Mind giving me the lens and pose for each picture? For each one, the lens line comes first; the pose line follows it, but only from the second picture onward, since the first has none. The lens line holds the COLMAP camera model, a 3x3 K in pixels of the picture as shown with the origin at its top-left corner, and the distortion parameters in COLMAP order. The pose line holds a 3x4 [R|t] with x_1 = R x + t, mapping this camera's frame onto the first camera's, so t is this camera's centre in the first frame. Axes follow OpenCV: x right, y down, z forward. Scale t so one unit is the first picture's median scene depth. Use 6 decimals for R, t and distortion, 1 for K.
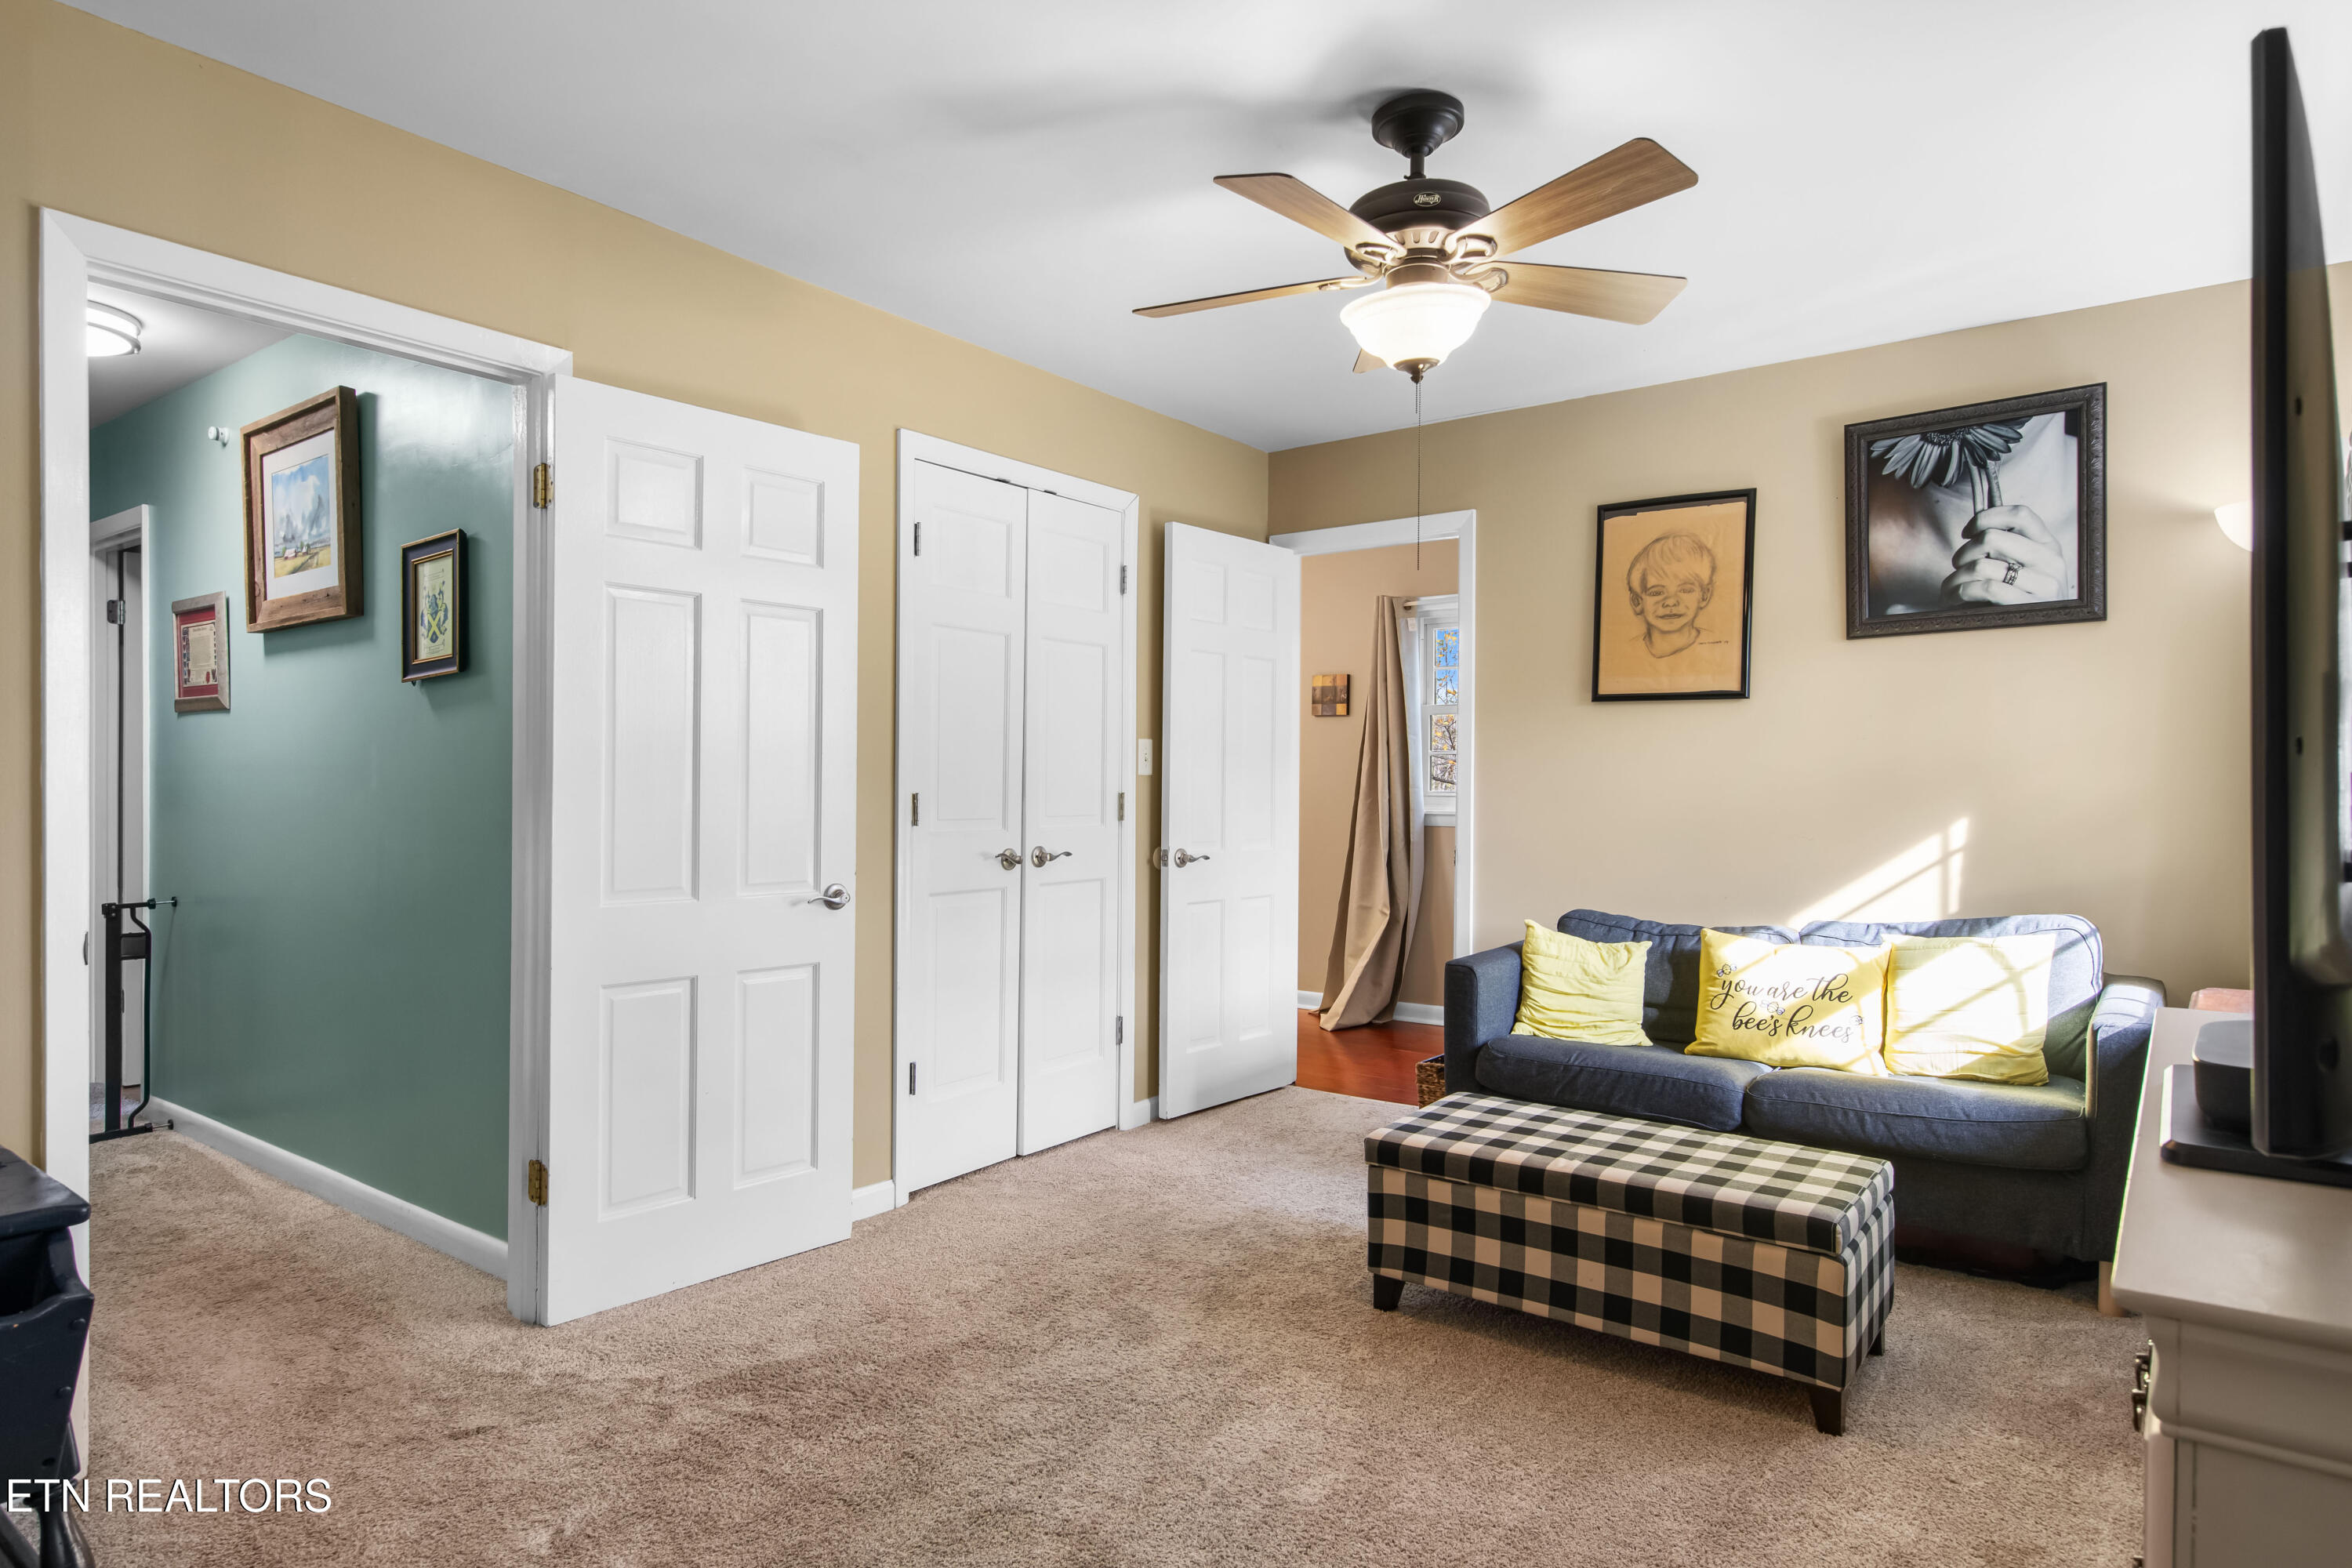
lens RADIAL K [[1348.2, 0, 1175.2], [0, 1348.2, 805.8], [0, 0, 1]] dist [0.005952, 0.000079]
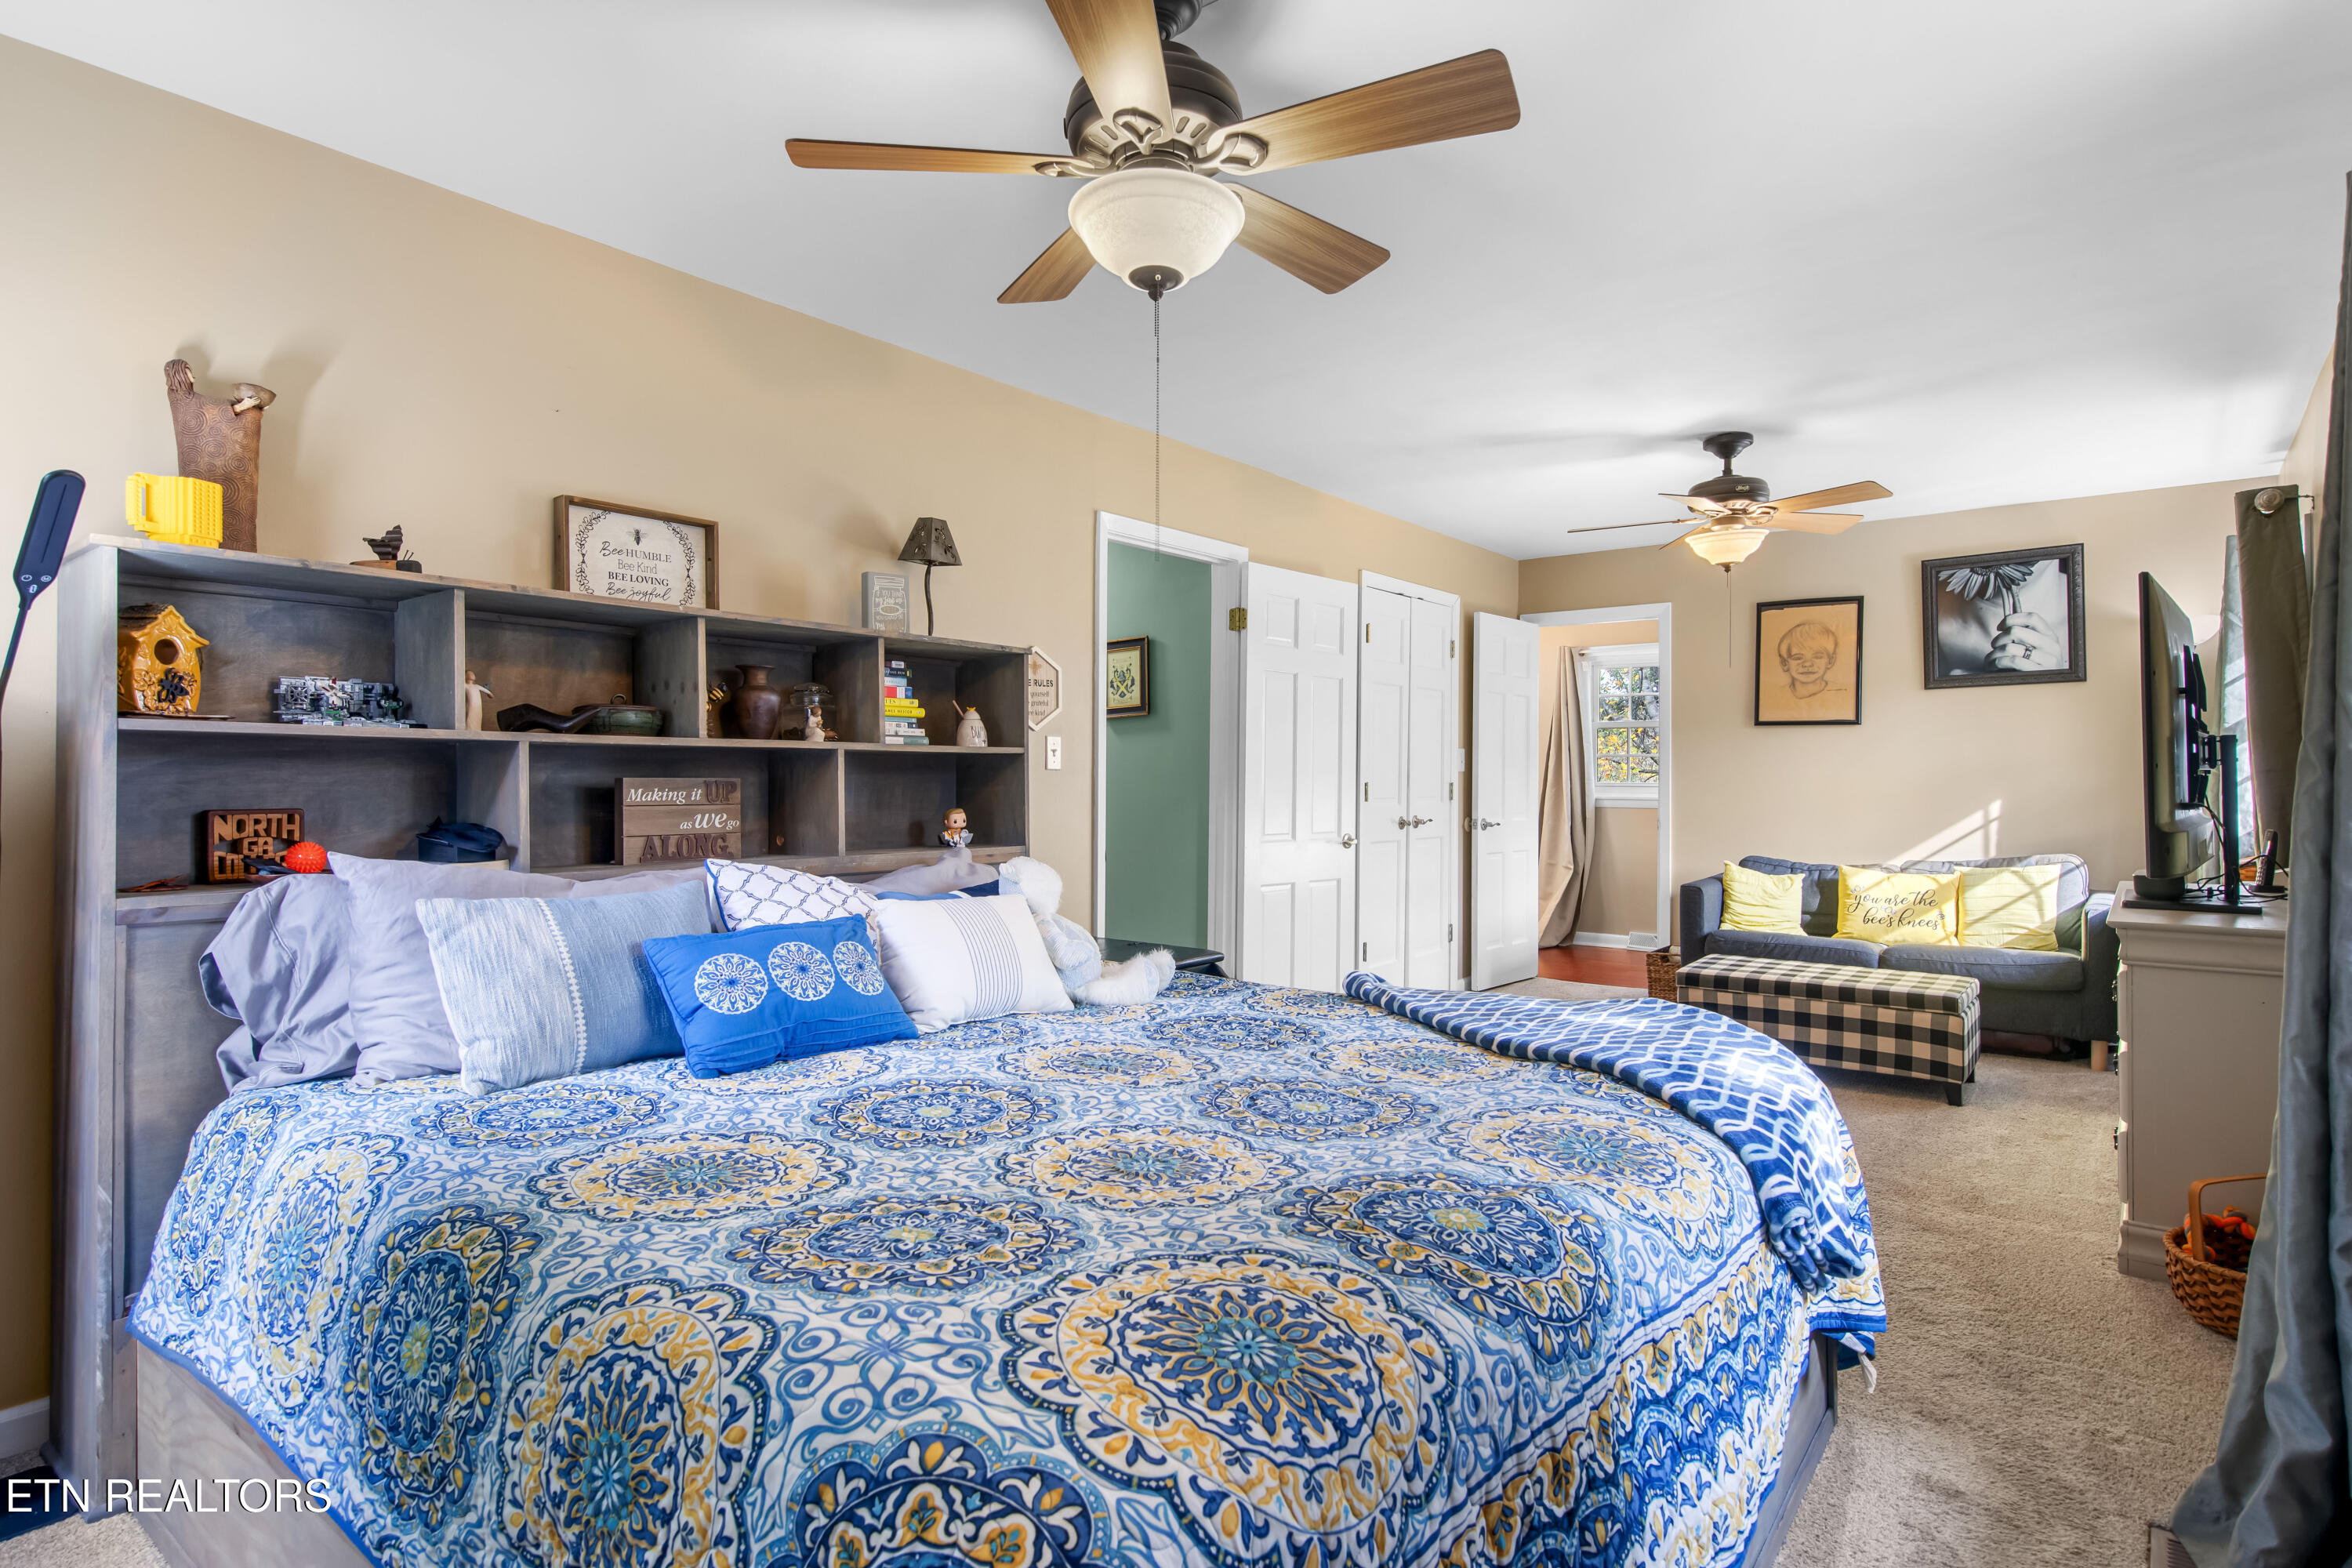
lens RADIAL K [[1201.3, 0, 1176.3], [0, 1201.3, 761.2], [0, 0, 1]] dist [-0.002947, -0.000698]
pose [[0.999194, 0.000439, -0.040141, -0.368672], [-0.001650, 0.999545, -0.030122, 0.009765], [0.040110, 0.030163, 0.998740, -0.512891]]
